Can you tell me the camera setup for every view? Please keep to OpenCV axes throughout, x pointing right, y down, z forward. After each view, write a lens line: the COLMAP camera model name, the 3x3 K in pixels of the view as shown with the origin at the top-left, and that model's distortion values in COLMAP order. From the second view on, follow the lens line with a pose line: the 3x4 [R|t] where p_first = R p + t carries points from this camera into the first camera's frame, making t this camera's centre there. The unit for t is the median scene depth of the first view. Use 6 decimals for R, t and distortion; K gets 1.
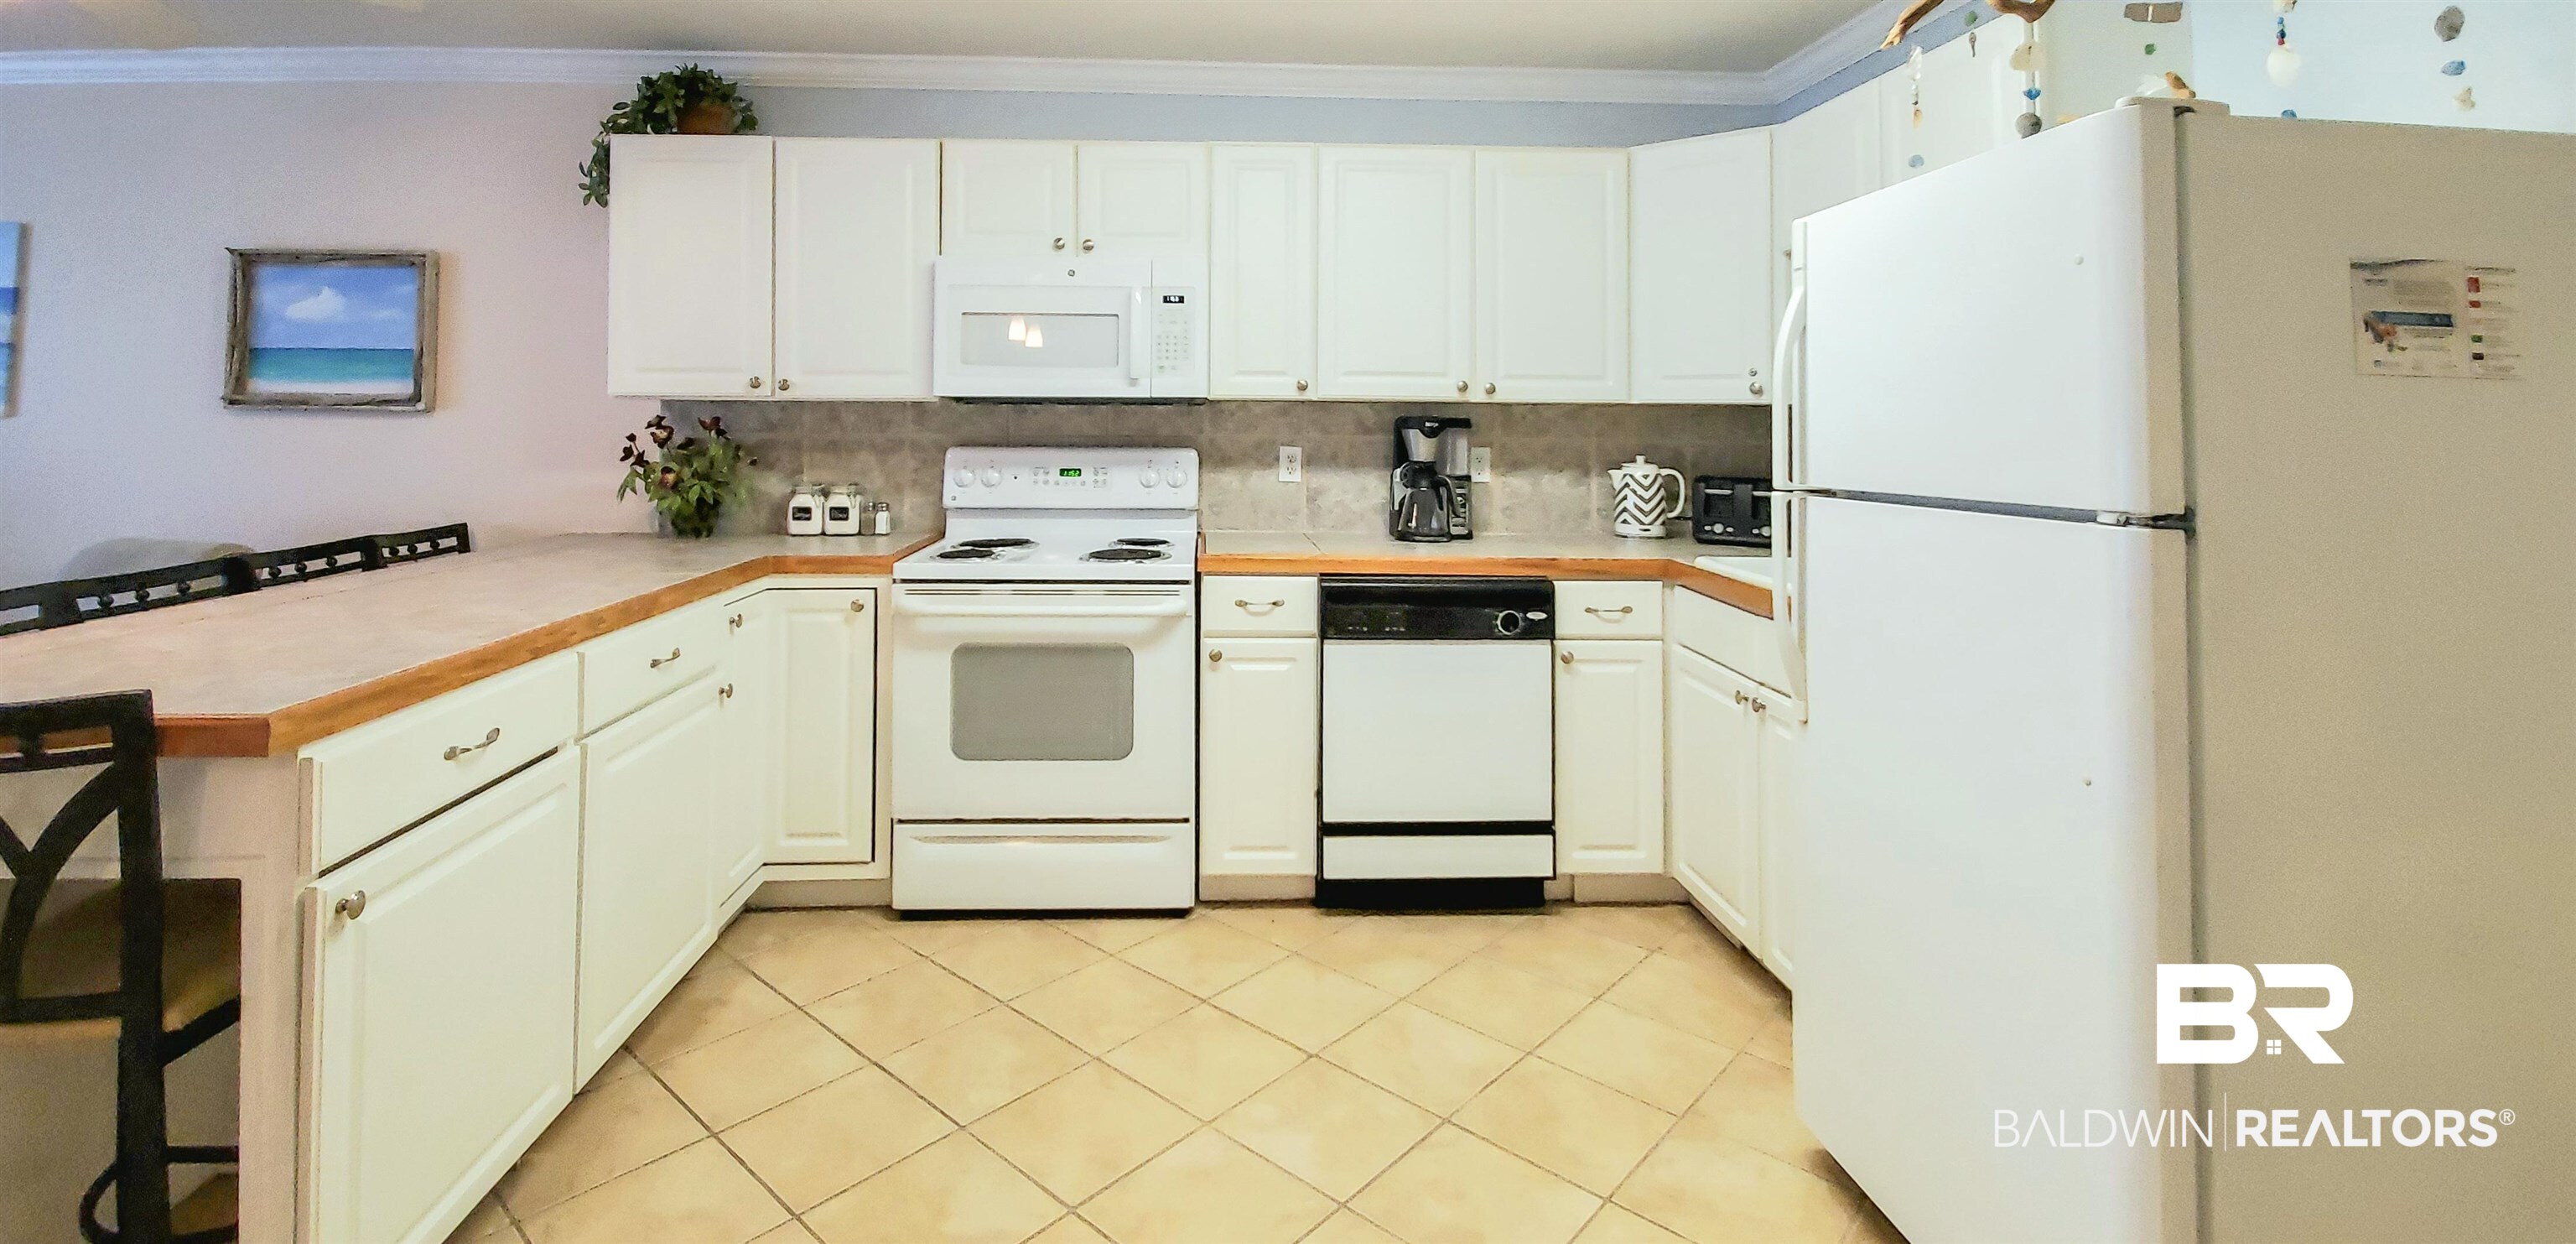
lens RADIAL K [[1166.9, 0, 1281.5], [0, 1166.9, 399.8], [0, 0, 1]] dist [-0.031593, -0.000419]
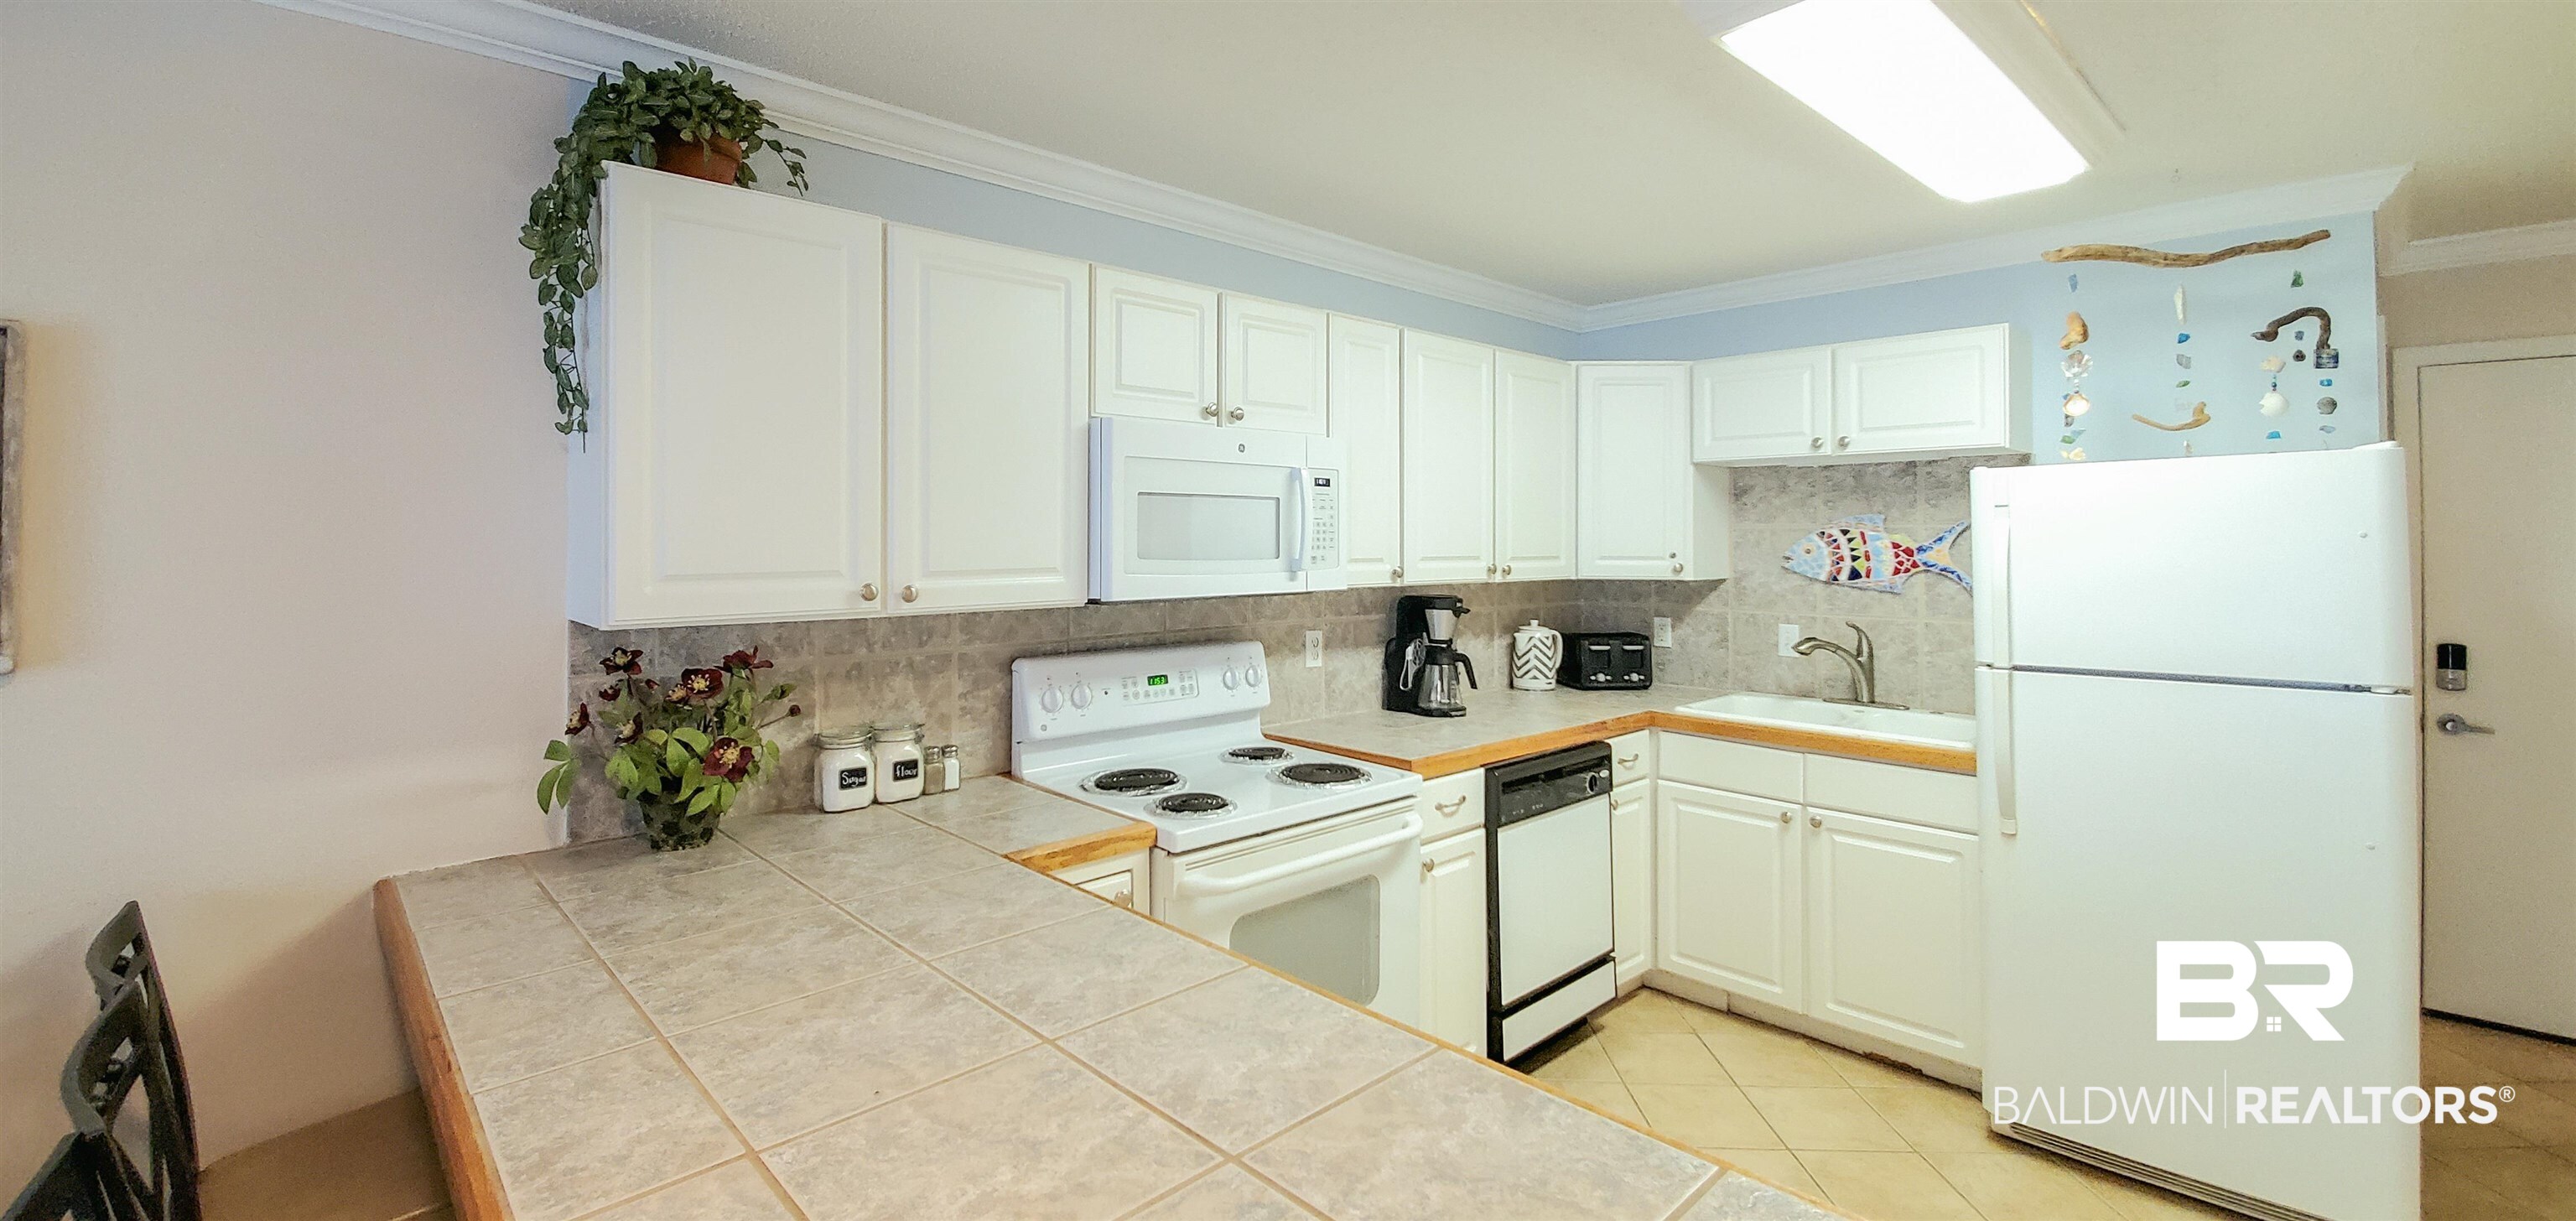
lens RADIAL K [[1048.6, 0, 1294.2], [0, 1048.6, 542.1], [0, 0, 1]] dist [-0.027790, 0.000024]
pose [[0.766686, -0.005409, 0.642000, -0.592608], [-0.005617, 0.999870, 0.015132, -0.048775], [-0.641998, -0.015207, 0.766556, 0.365753]]
